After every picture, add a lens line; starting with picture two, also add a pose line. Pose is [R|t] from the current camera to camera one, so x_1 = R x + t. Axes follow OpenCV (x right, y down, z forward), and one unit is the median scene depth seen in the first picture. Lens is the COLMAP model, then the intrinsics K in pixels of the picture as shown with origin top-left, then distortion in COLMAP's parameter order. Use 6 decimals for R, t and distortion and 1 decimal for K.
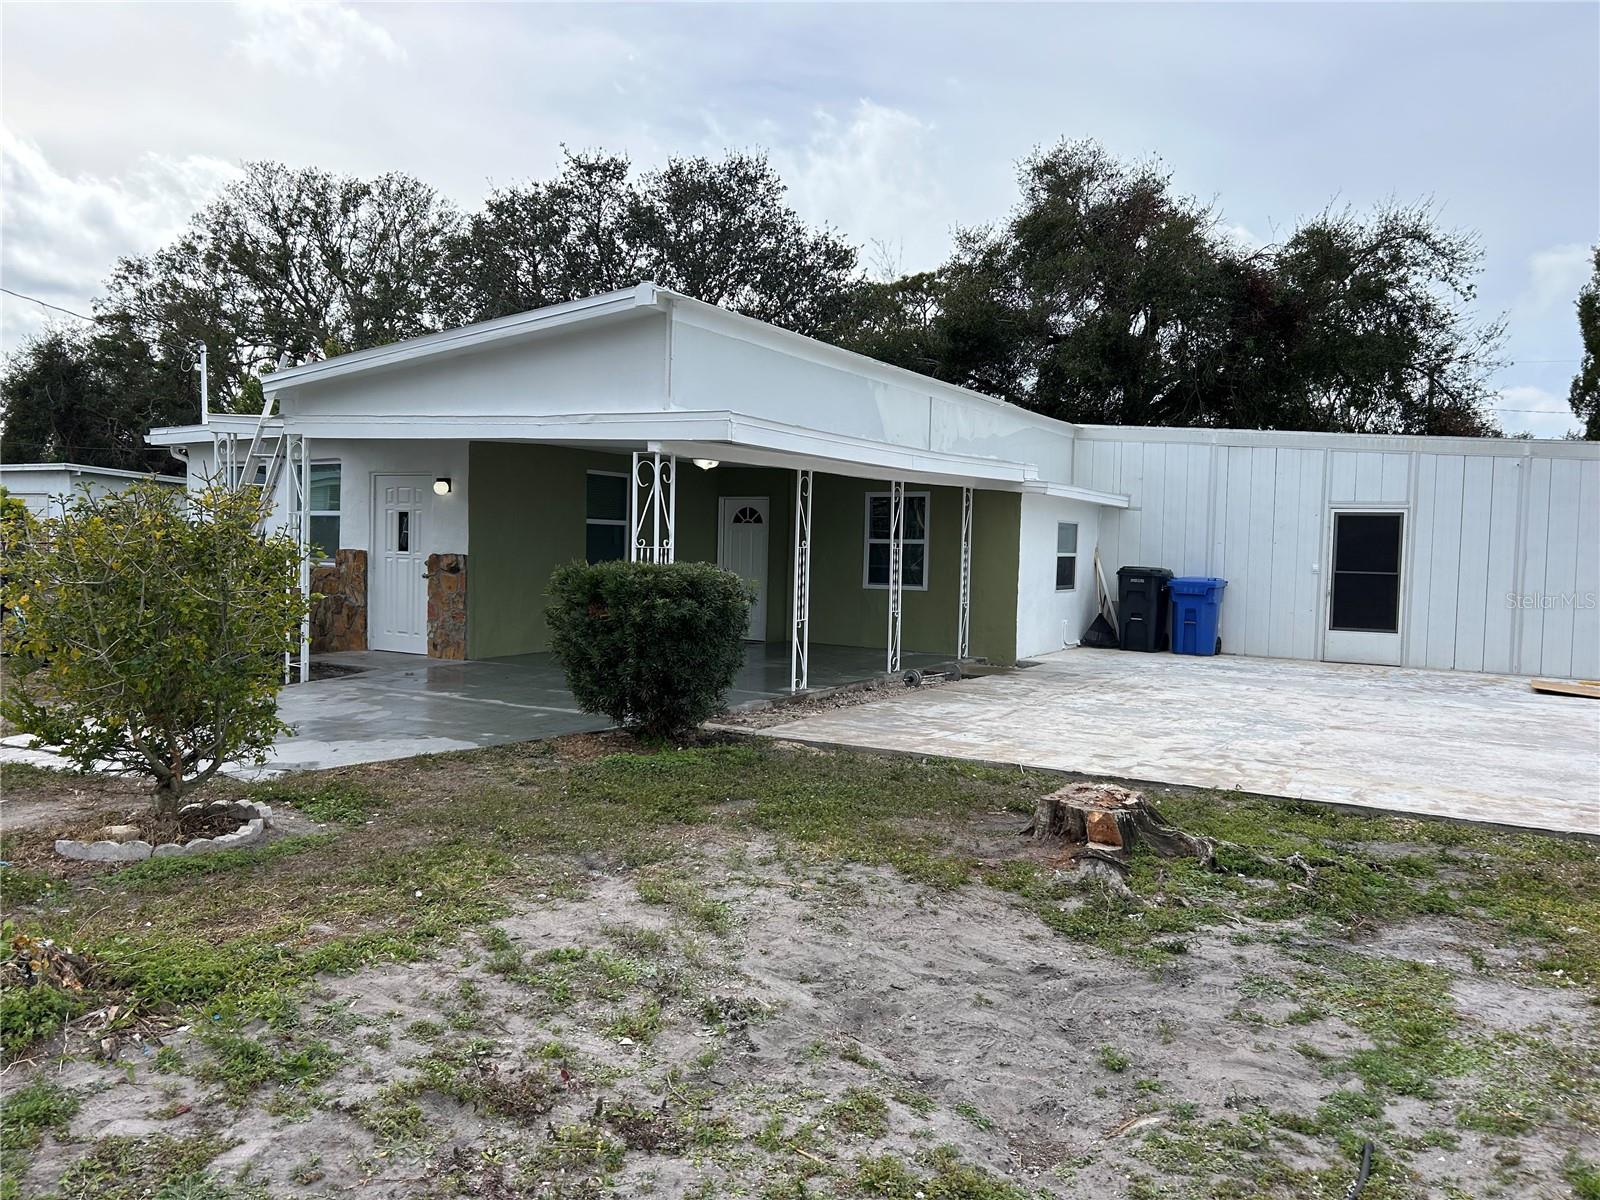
lens RADIAL K [[1205.7, 0, 800.0], [0, 1205.7, 602.9], [0, 0, 1]] dist [0.014334, 0.002480]
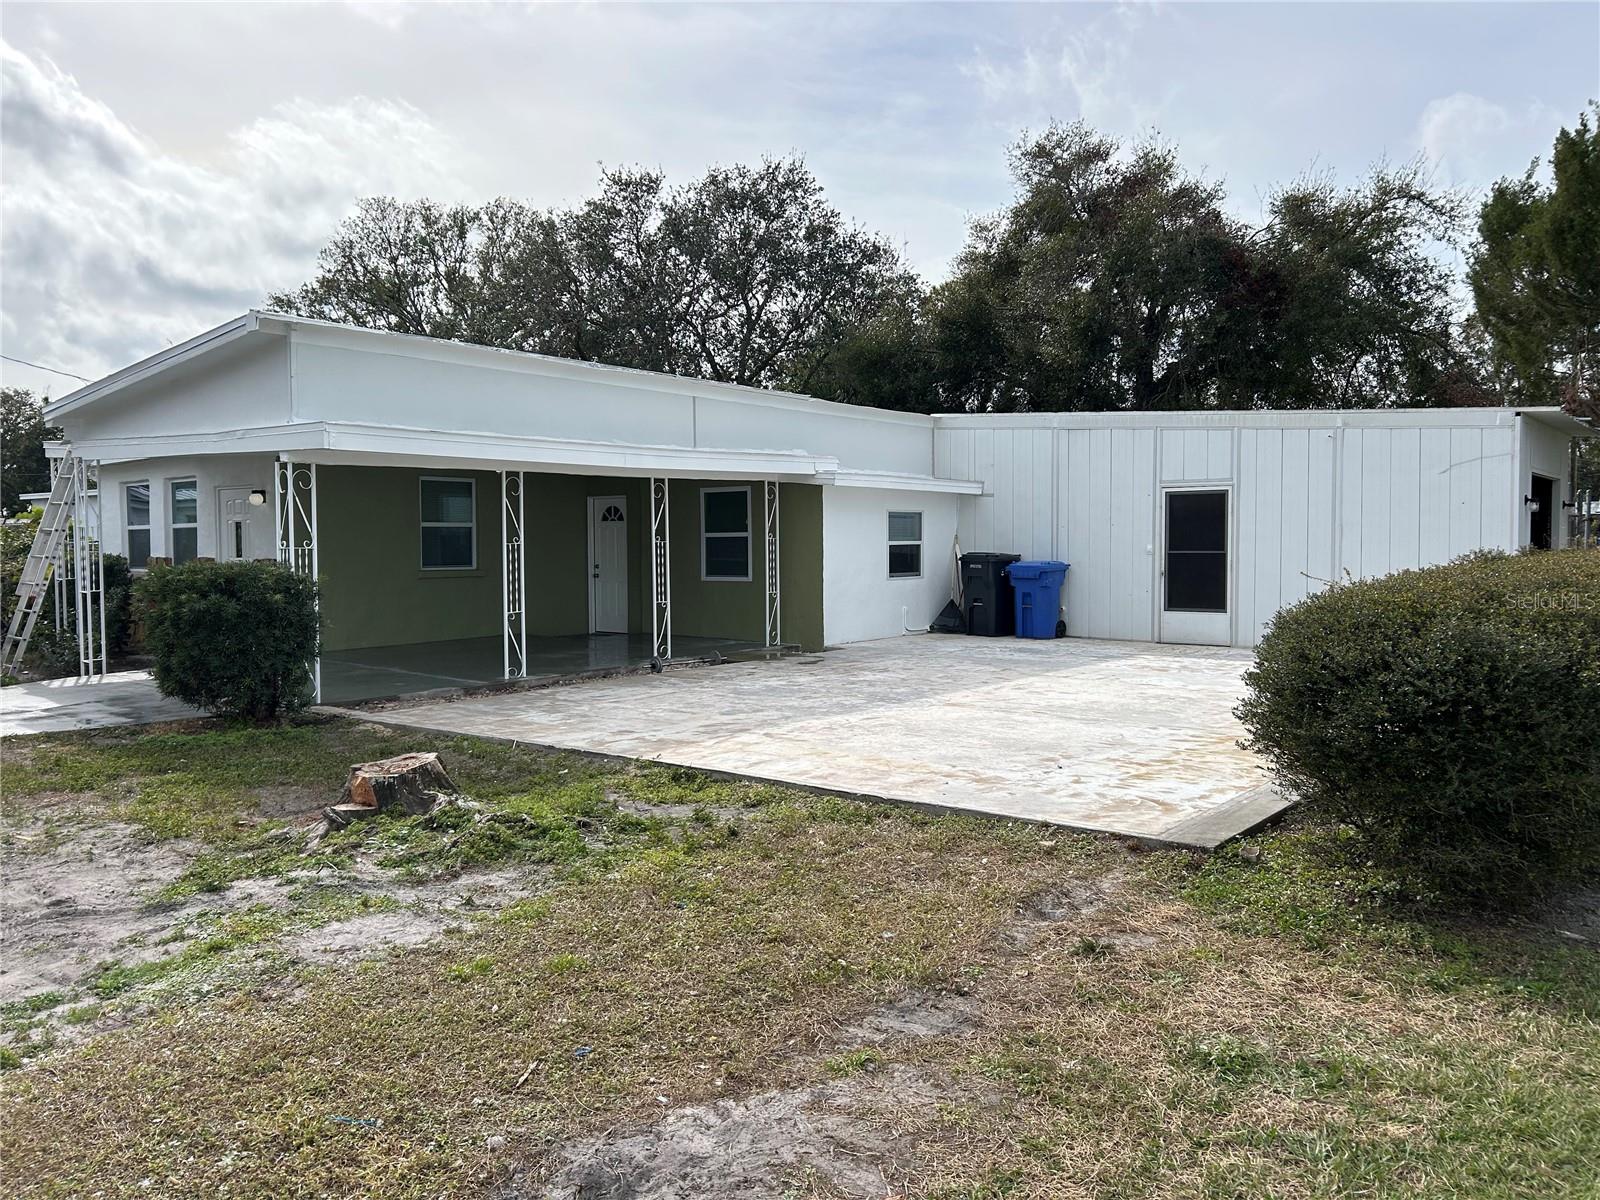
lens RADIAL K [[1205.7, 0, 799.8], [0, 1205.7, 594.0], [0, 0, 1]] dist [0.014334, 0.002480]
pose [[0.989688, -0.024506, -0.141129, 0.272454], [0.023802, 0.999694, -0.006677, 0.007807], [0.141249, 0.003249, 0.989969, -0.014626]]
